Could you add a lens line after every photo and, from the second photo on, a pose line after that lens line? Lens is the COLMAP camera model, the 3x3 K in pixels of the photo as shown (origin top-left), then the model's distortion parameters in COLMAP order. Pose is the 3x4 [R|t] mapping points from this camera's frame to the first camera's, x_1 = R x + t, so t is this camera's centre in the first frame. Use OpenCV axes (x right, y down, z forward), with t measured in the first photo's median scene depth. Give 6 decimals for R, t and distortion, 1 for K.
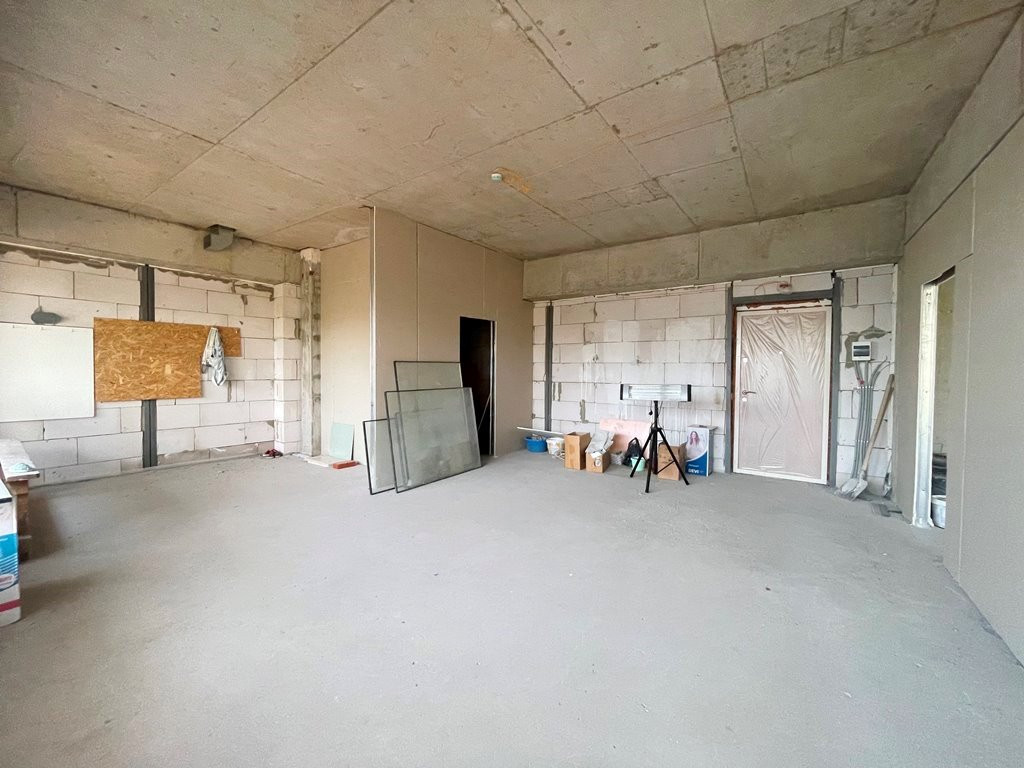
lens RADIAL K [[410.2, 0, 510.3], [0, 410.2, 381.1], [0, 0, 1]] dist [-0.005338, 0.001957]
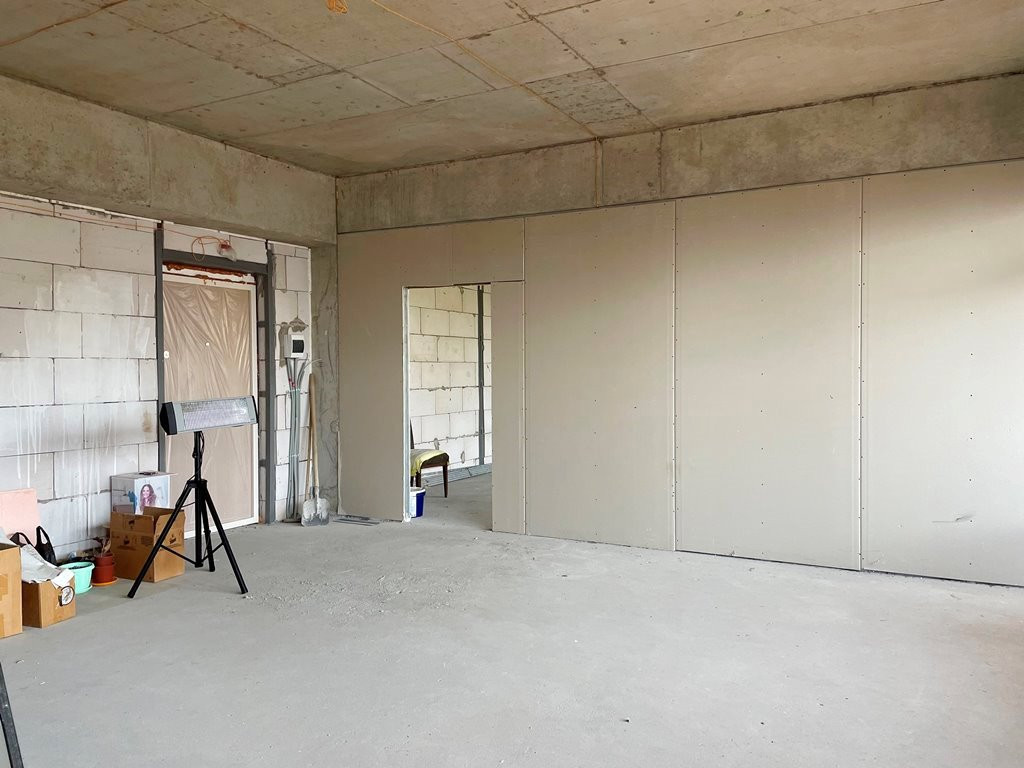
lens RADIAL K [[765.9, 0, 513.0], [0, 765.9, 384.2], [0, 0, 1]] dist [0.085629, -0.107951]
pose [[-0.112635, -0.027602, 0.993253, -0.682064], [0.031965, 0.998996, 0.031386, -0.029661], [-0.993122, 0.035285, -0.111639, 0.684042]]
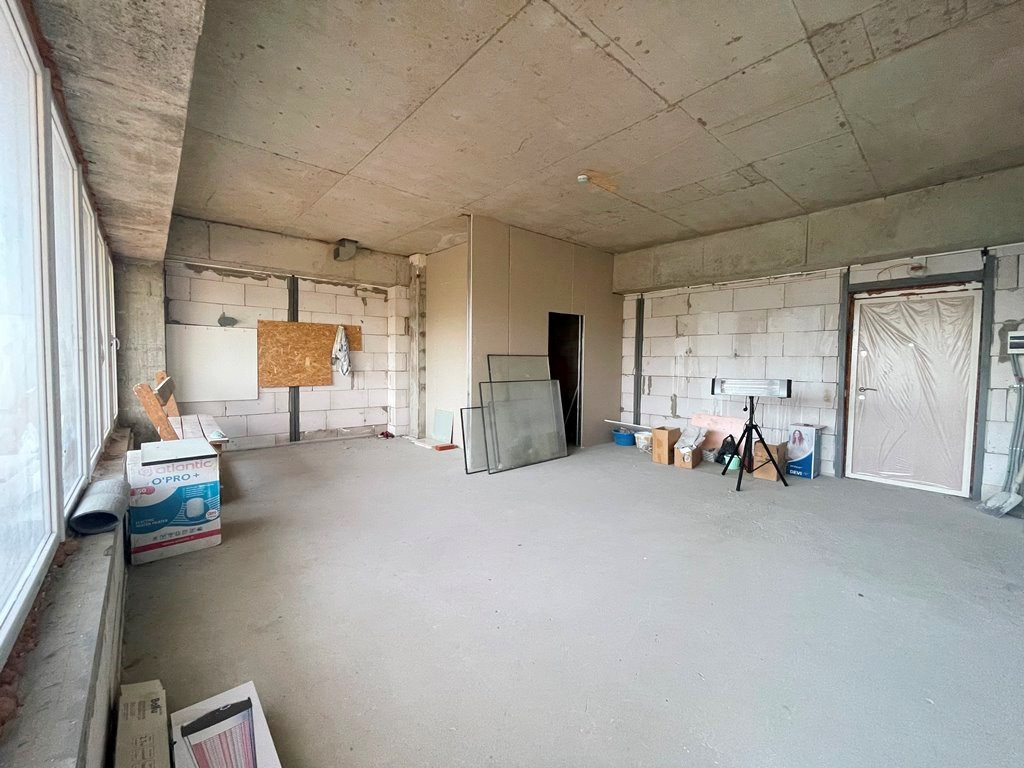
lens RADIAL K [[410.2, 0, 511.5], [0, 410.2, 381.6], [0, 0, 1]] dist [-0.005338, 0.001957]
pose [[0.974520, 0.014036, -0.223862, 0.023645], [-0.010014, 0.999768, 0.019090, 0.001486], [0.224078, -0.016362, 0.974434, -0.051824]]
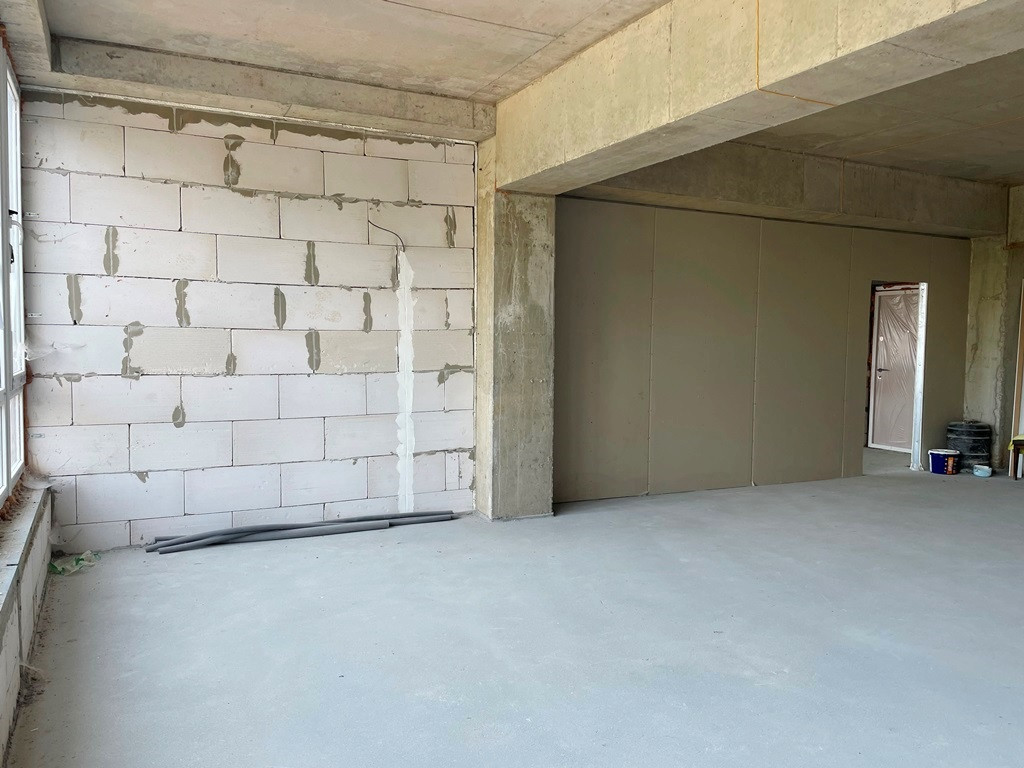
lens RADIAL K [[765.9, 0, 515.7], [0, 765.9, 387.8], [0, 0, 1]] dist [0.085629, -0.107951]
pose [[0.877536, 0.027304, -0.478732, 0.774172], [-0.013072, 0.999369, 0.033038, 0.021716], [0.479332, -0.022734, 0.877339, -1.269783]]
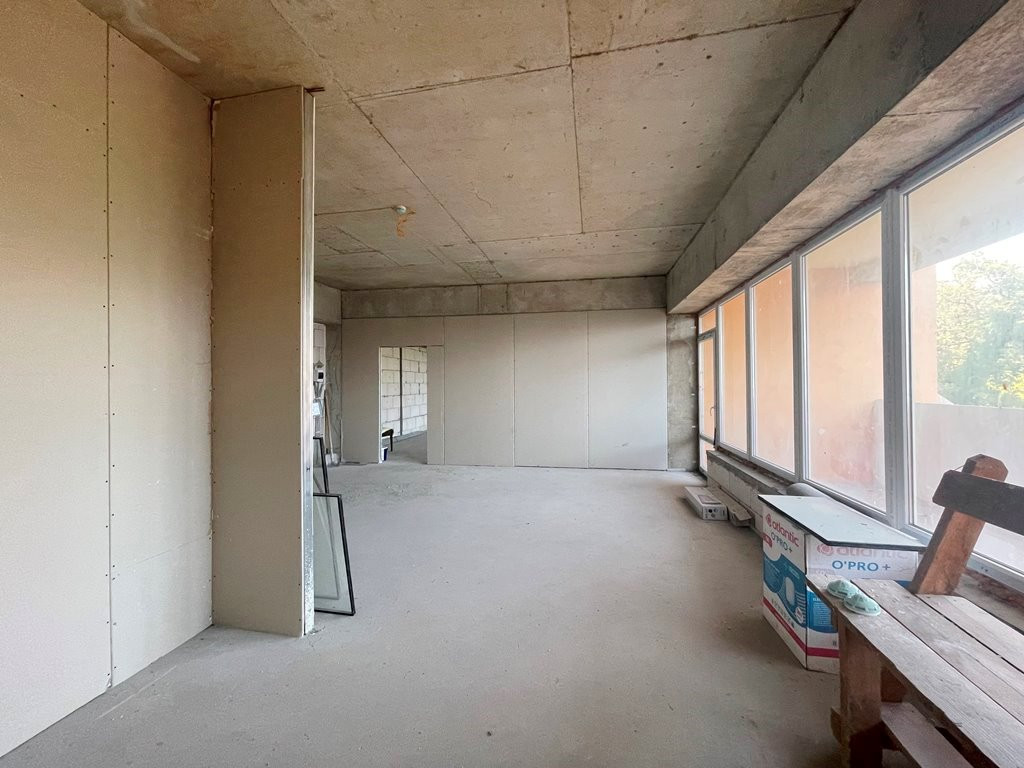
lens RADIAL K [[410.2, 0, 512.2], [0, 410.2, 382.9], [0, 0, 1]] dist [-0.005338, 0.001957]
pose [[-0.416191, -0.003430, 0.909271, -0.843806], [0.028043, 0.999469, 0.016606, -0.046725], [-0.908845, 0.032410, -0.415873, 0.906088]]
